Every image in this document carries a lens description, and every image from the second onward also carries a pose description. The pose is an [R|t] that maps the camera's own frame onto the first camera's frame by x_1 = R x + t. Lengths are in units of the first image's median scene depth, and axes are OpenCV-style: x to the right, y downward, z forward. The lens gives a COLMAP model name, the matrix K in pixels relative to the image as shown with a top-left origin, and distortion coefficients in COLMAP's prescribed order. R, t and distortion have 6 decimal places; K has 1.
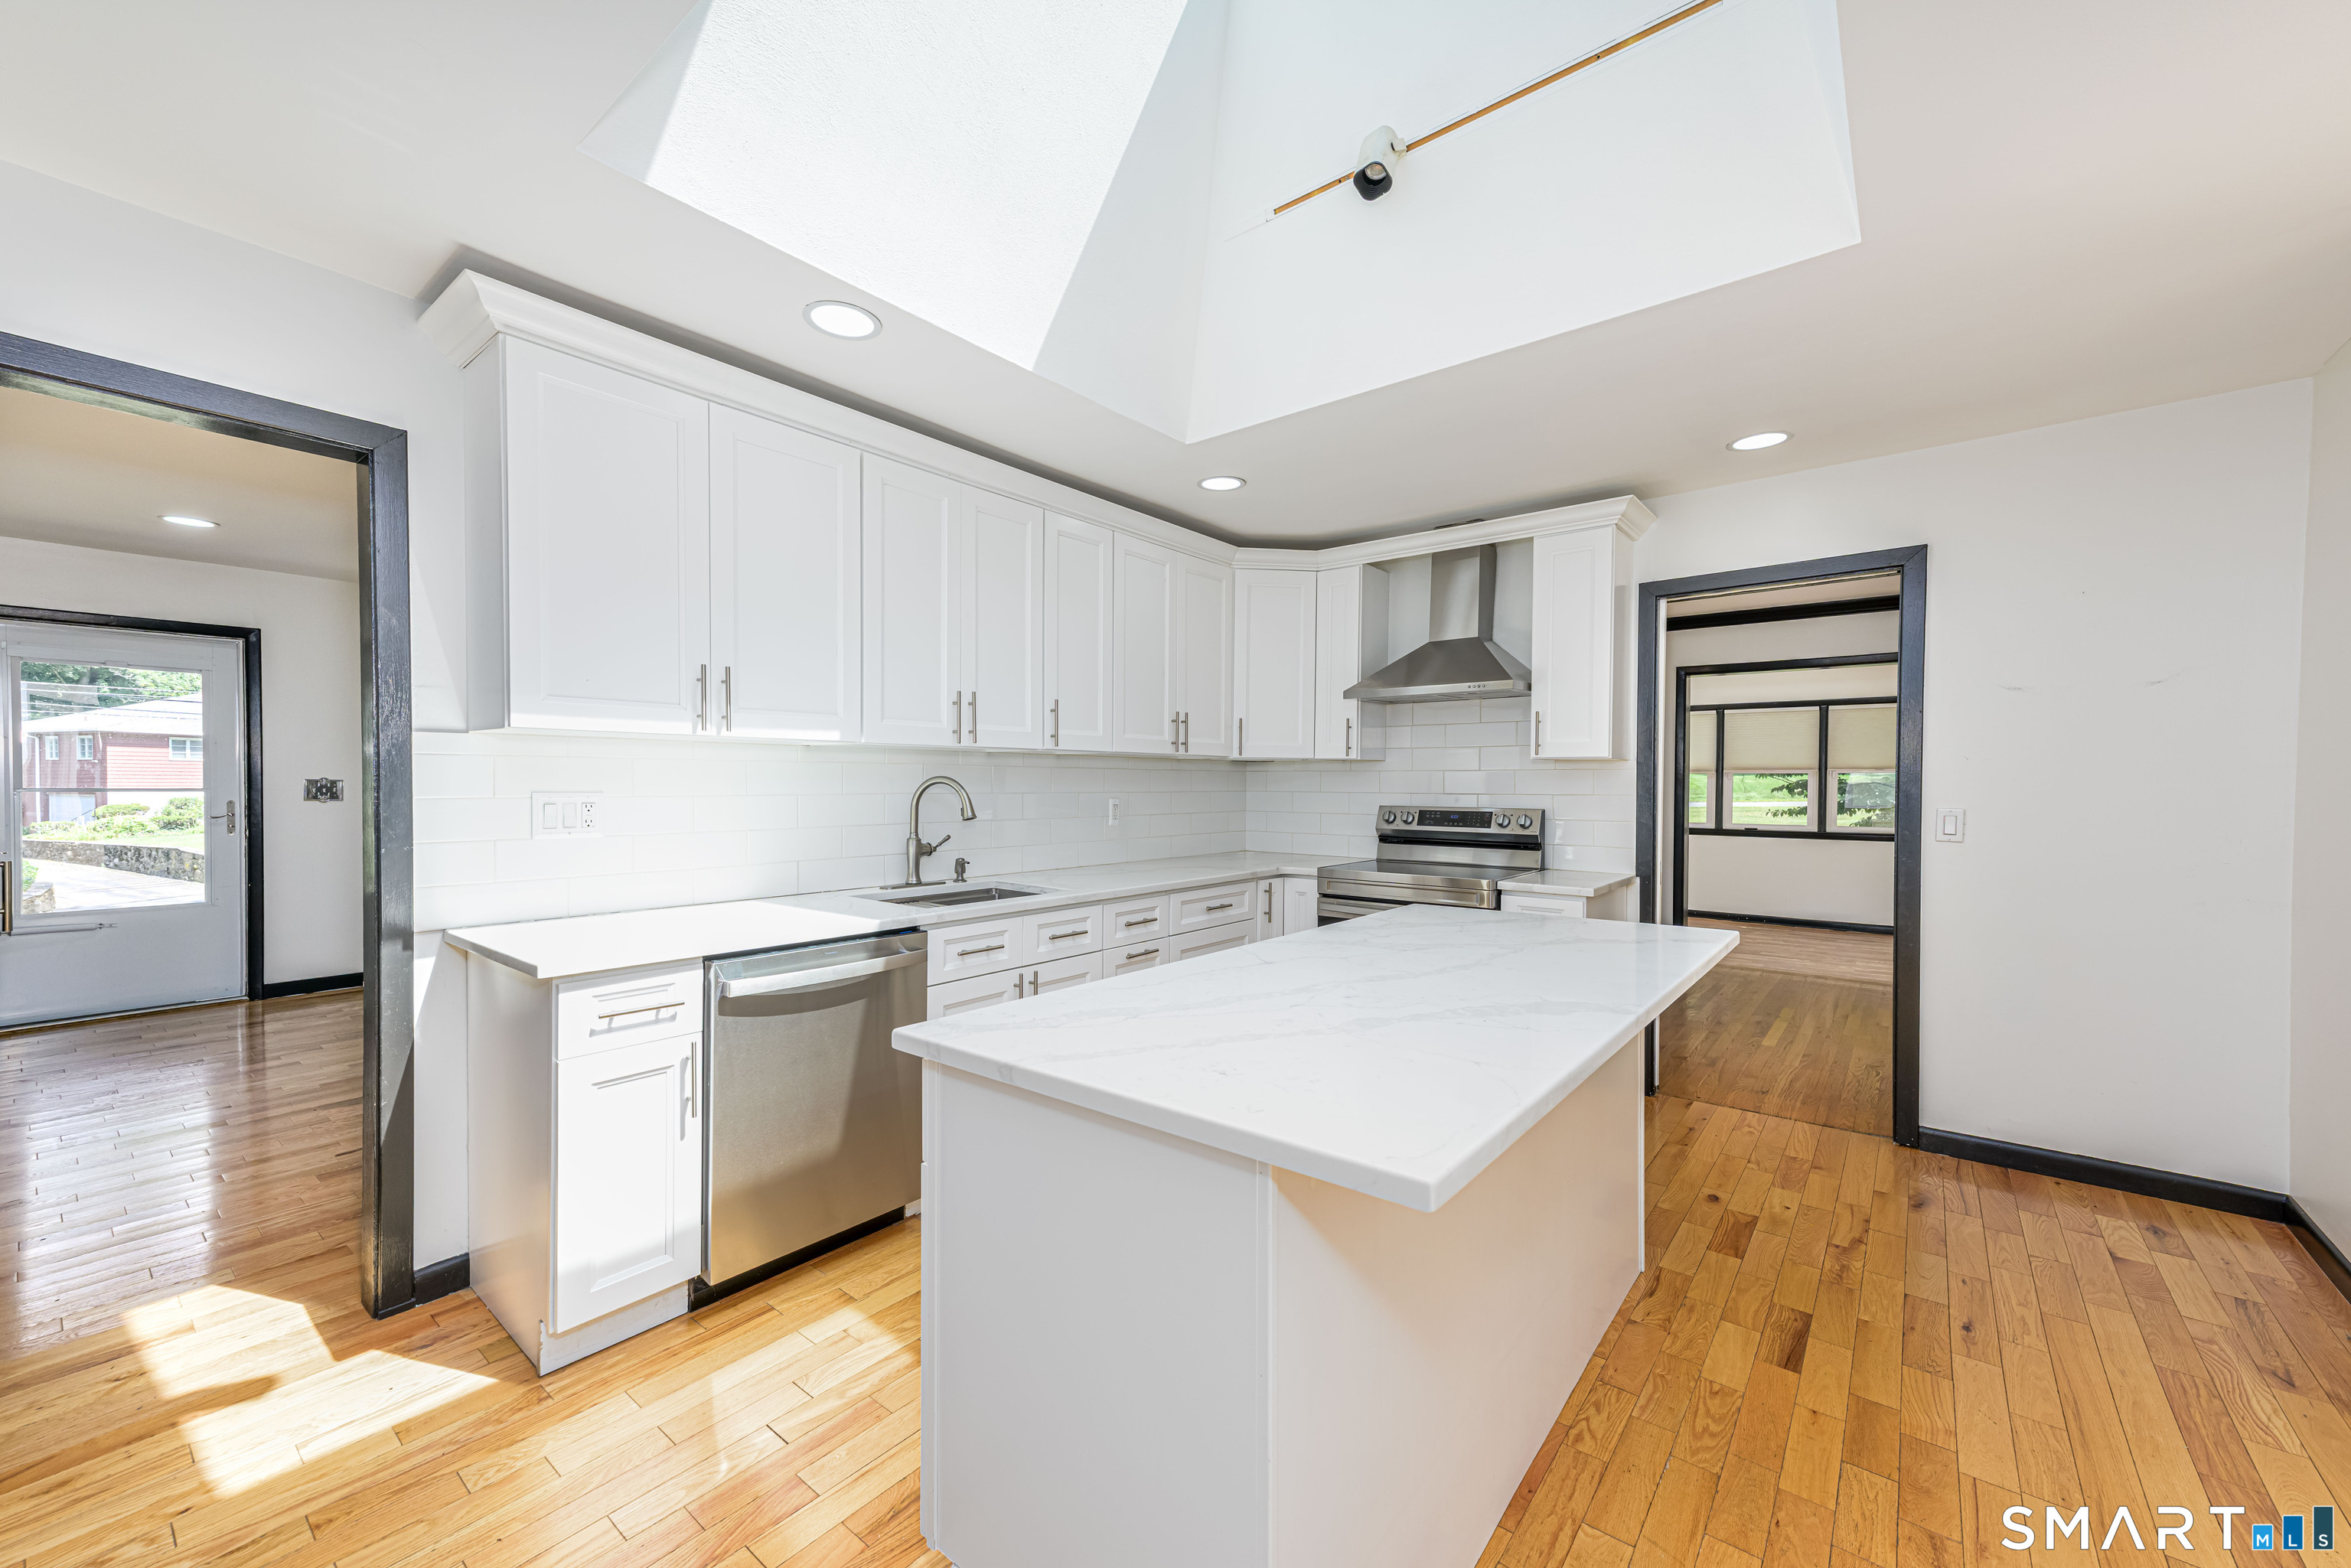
lens RADIAL K [[916.7, 0, 1161.7], [0, 916.7, 794.3], [0, 0, 1]] dist [0.020904, 0.000678]
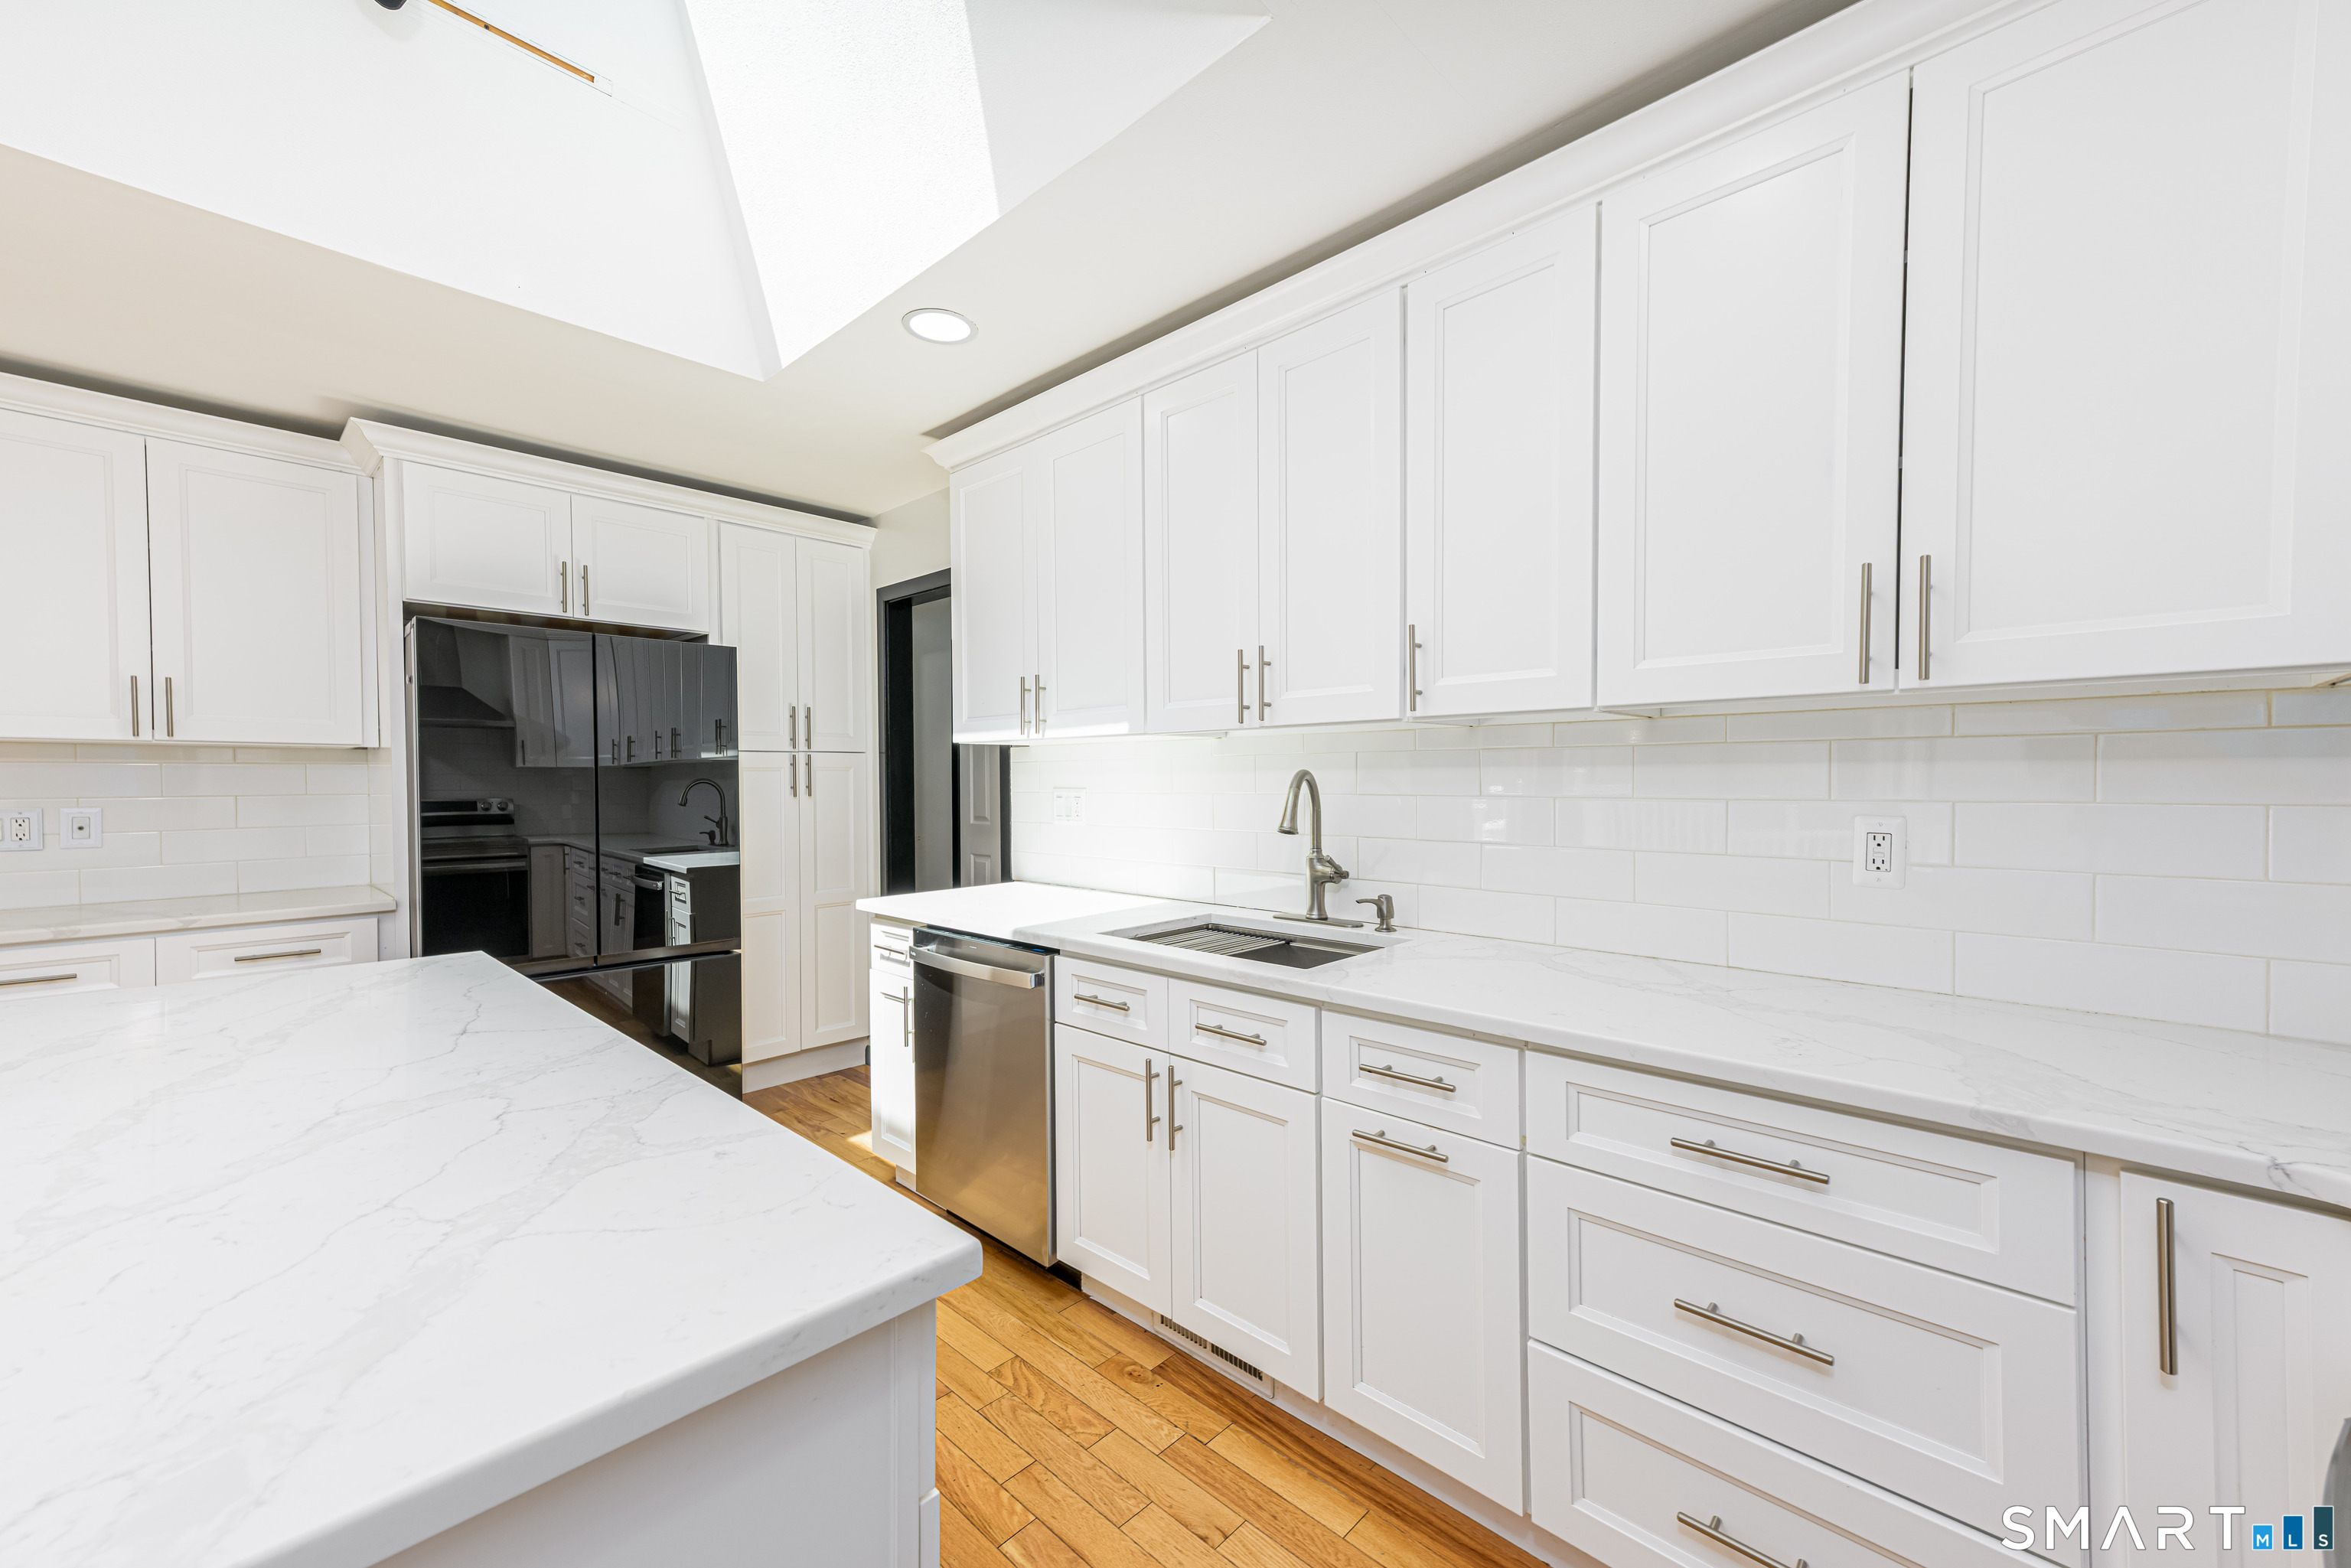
lens RADIAL K [[916.7, 0, 1161.7], [0, 916.7, 794.3], [0, 0, 1]] dist [0.020904, 0.000678]
pose [[-0.088820, 0.014430, -0.995943, 0.384548], [-0.008019, 0.999852, 0.015202, -0.008573], [0.996015, 0.009337, -0.088691, 0.785761]]
